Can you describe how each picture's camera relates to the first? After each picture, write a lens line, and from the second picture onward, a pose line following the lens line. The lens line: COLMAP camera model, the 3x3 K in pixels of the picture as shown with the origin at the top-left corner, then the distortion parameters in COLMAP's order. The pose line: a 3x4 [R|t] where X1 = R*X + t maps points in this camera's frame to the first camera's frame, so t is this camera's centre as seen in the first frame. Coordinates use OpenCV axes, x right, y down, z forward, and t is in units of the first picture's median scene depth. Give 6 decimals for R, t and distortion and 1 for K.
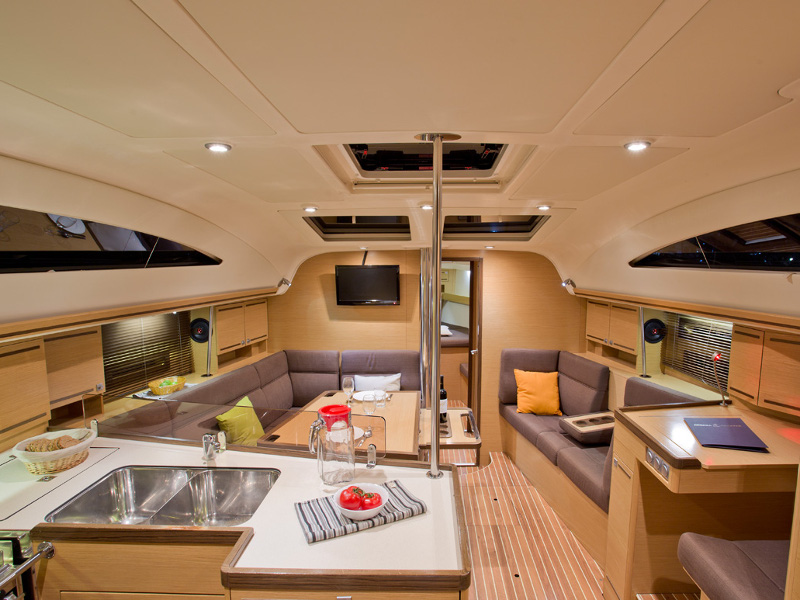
lens RADIAL K [[442.9, 0, 427.5], [0, 442.9, 303.9], [0, 0, 1]] dist [-0.035369, 0.007940]
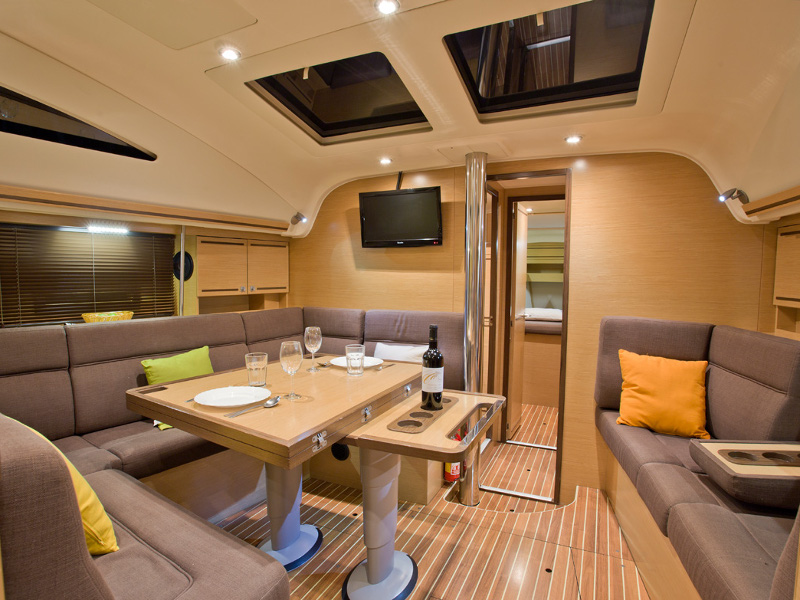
lens RADIAL K [[442.9, 0, 398.3], [0, 442.9, 299.8], [0, 0, 1]] dist [-0.035369, 0.007940]
pose [[0.910892, 0.029353, -0.411600, 0.169131], [-0.042319, 0.998853, -0.022421, 0.108439], [0.410469, 0.037842, 0.911089, 0.353420]]
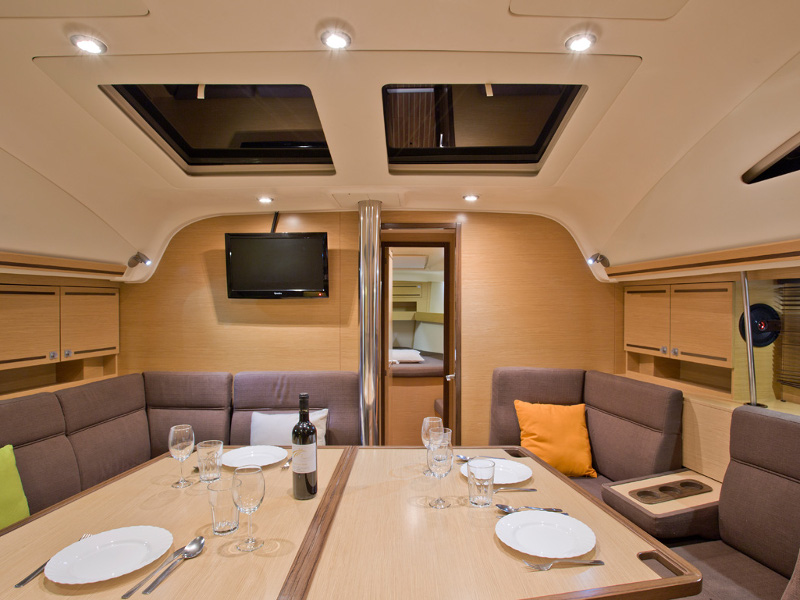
lens RADIAL K [[454.4, 0, 417.3], [0, 454.4, 302.1], [0, 0, 1]] dist [-0.051371, 0.009758]
pose [[0.999636, -0.003668, 0.026728, 0.045995], [0.006069, 0.995894, -0.090327, 0.069206], [-0.026287, 0.090456, 0.995553, 0.372909]]
